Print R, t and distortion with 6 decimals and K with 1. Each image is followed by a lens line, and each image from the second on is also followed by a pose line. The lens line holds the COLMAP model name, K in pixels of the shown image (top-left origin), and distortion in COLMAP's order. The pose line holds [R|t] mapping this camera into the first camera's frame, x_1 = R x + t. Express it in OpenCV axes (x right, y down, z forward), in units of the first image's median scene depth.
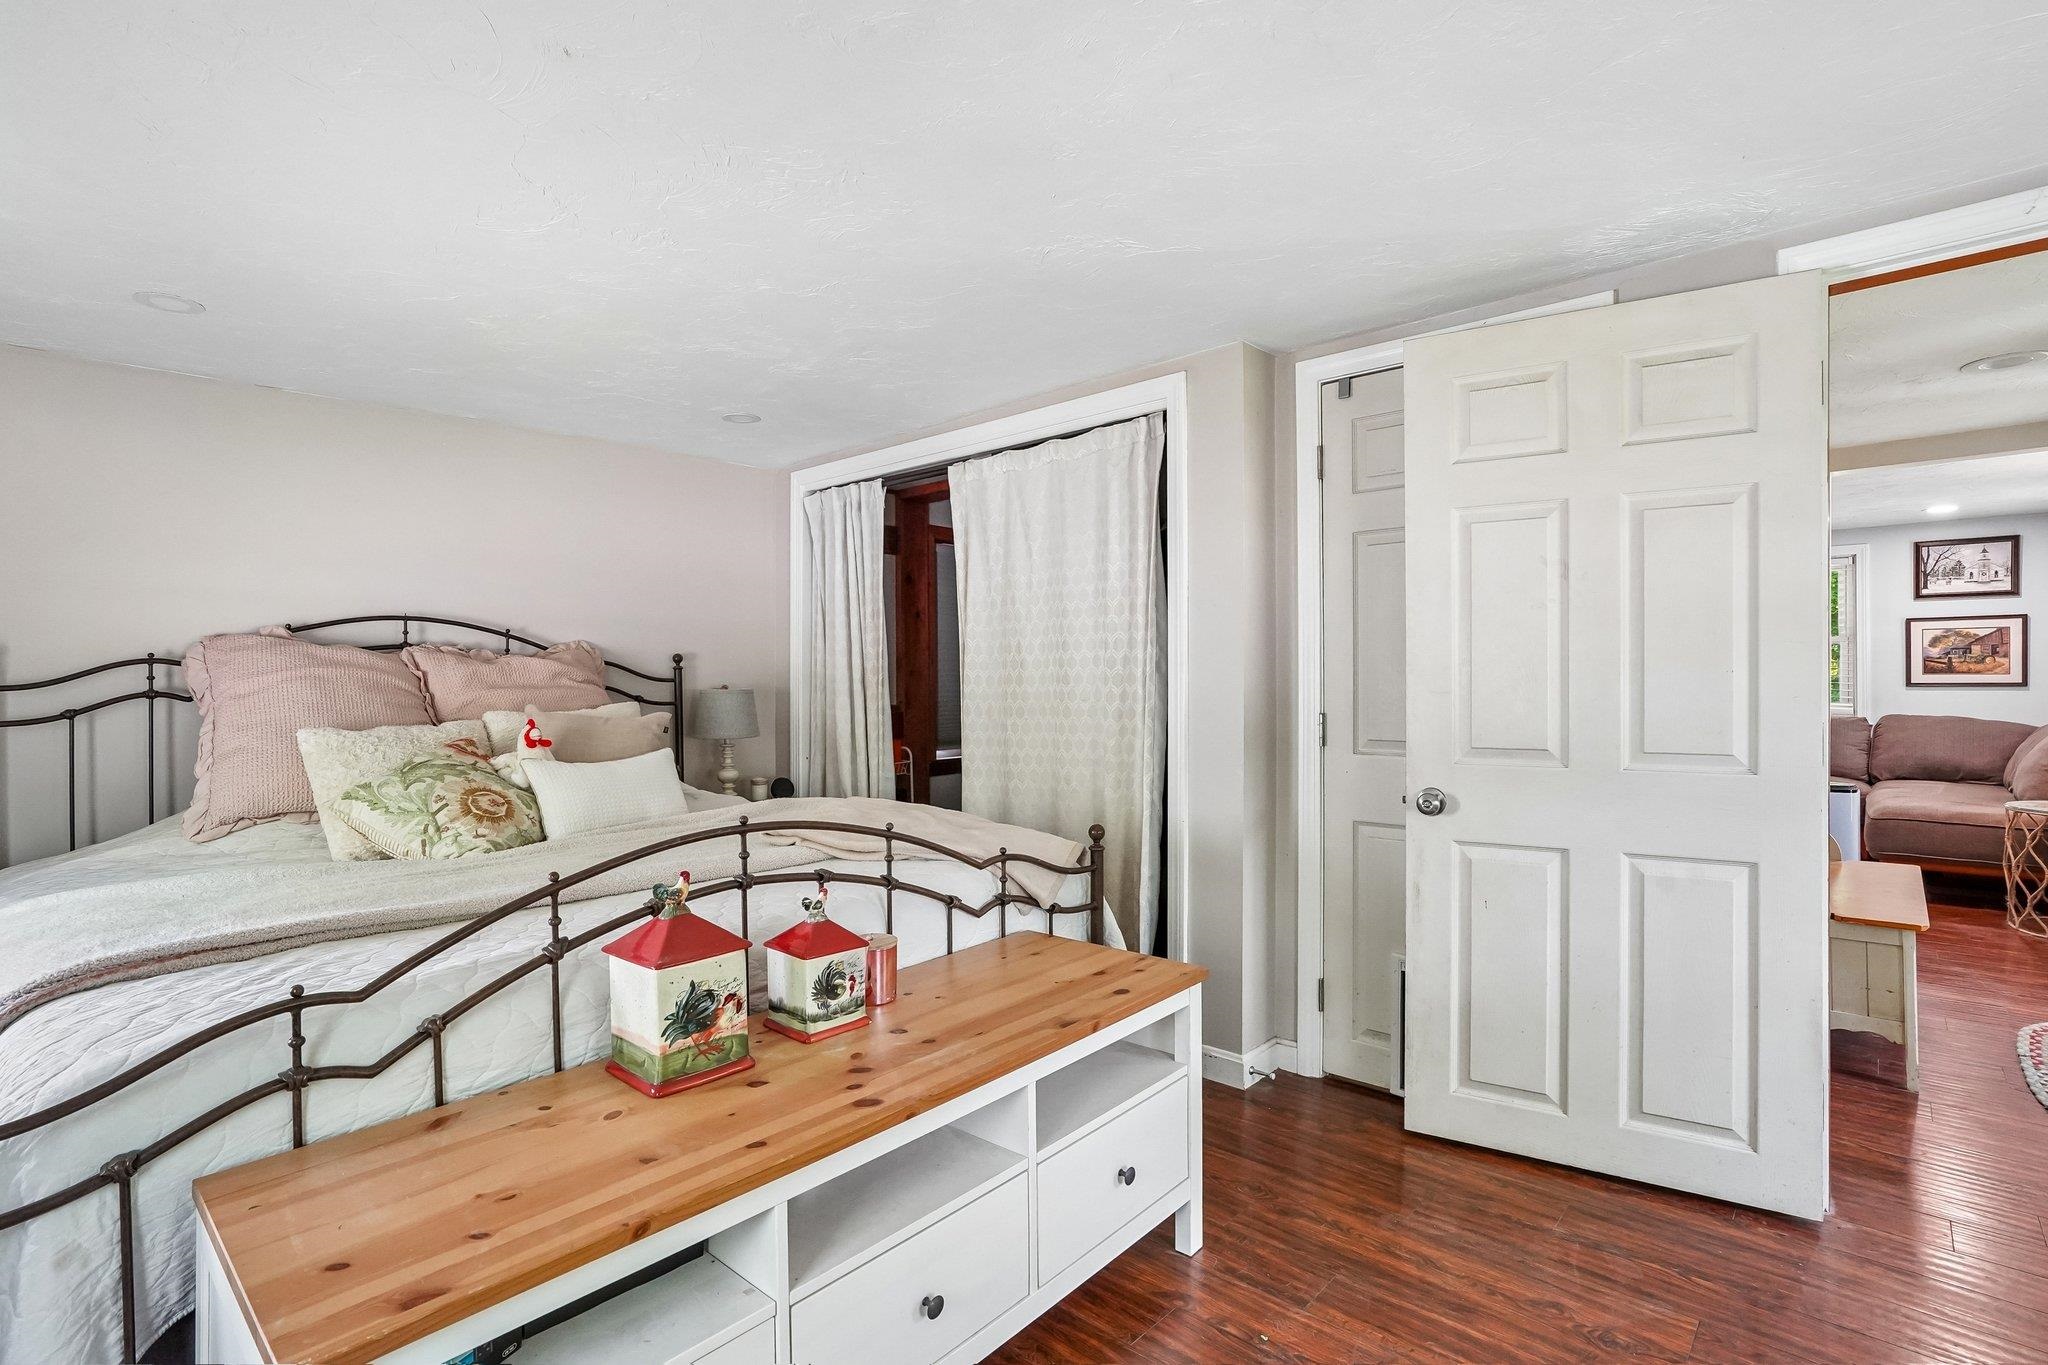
lens RADIAL K [[978.2, 0, 1021.8], [0, 978.2, 674.2], [0, 0, 1]] dist [-0.027501, 0.000746]
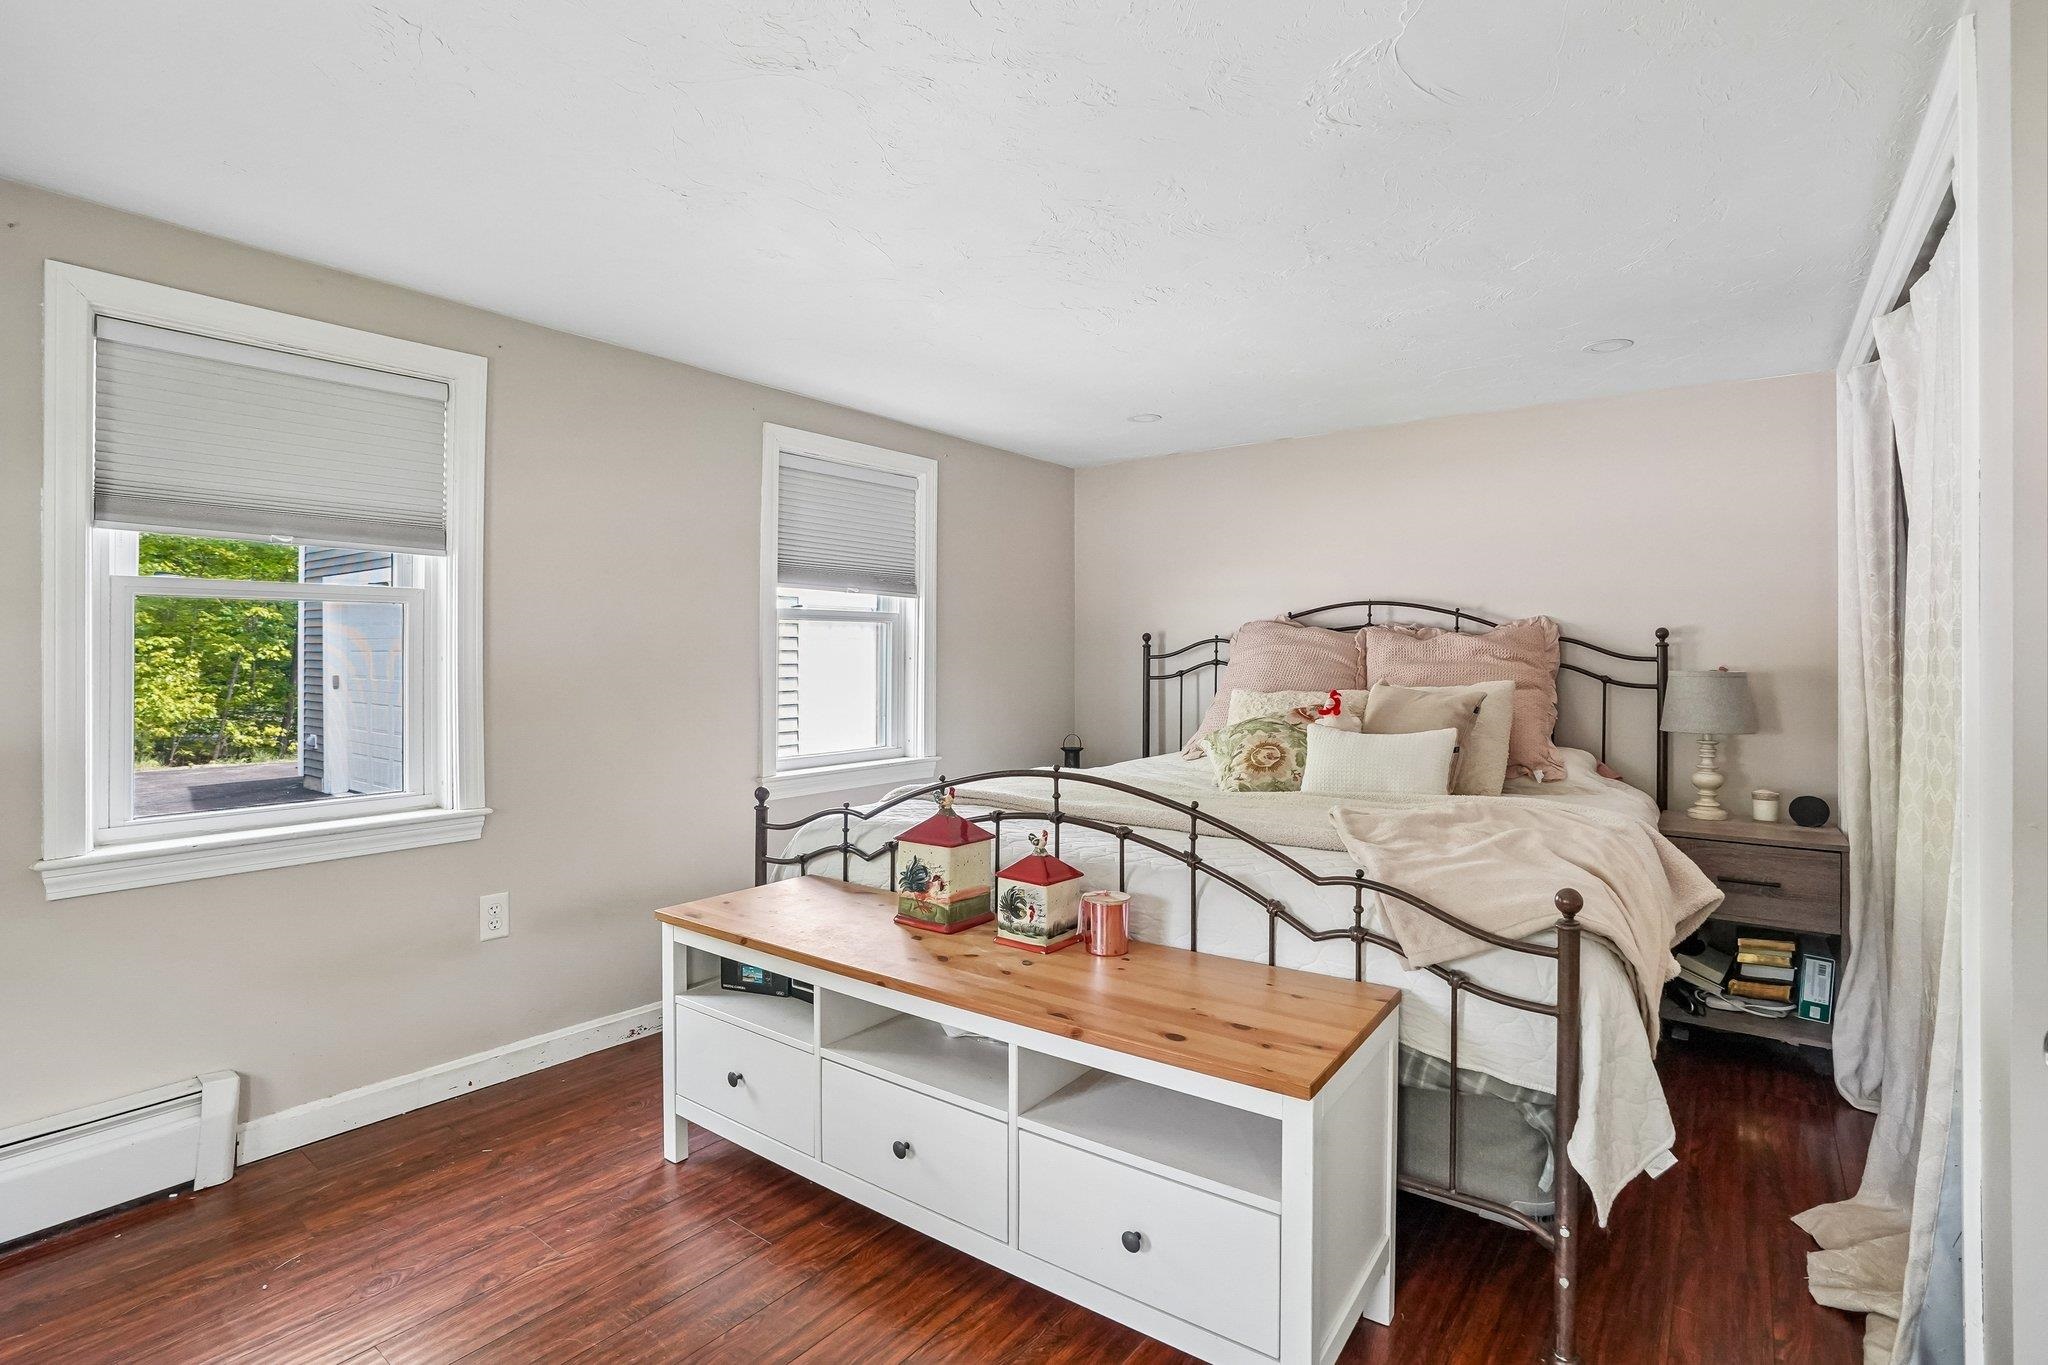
lens RADIAL K [[978.2, 0, 1021.8], [0, 978.2, 674.2], [0, 0, 1]] dist [-0.027501, 0.000746]
pose [[0.102637, 0.028778, -0.994302, 0.829407], [-0.005056, 0.999584, 0.028409, -0.003856], [0.994706, 0.002111, 0.102740, 0.723952]]
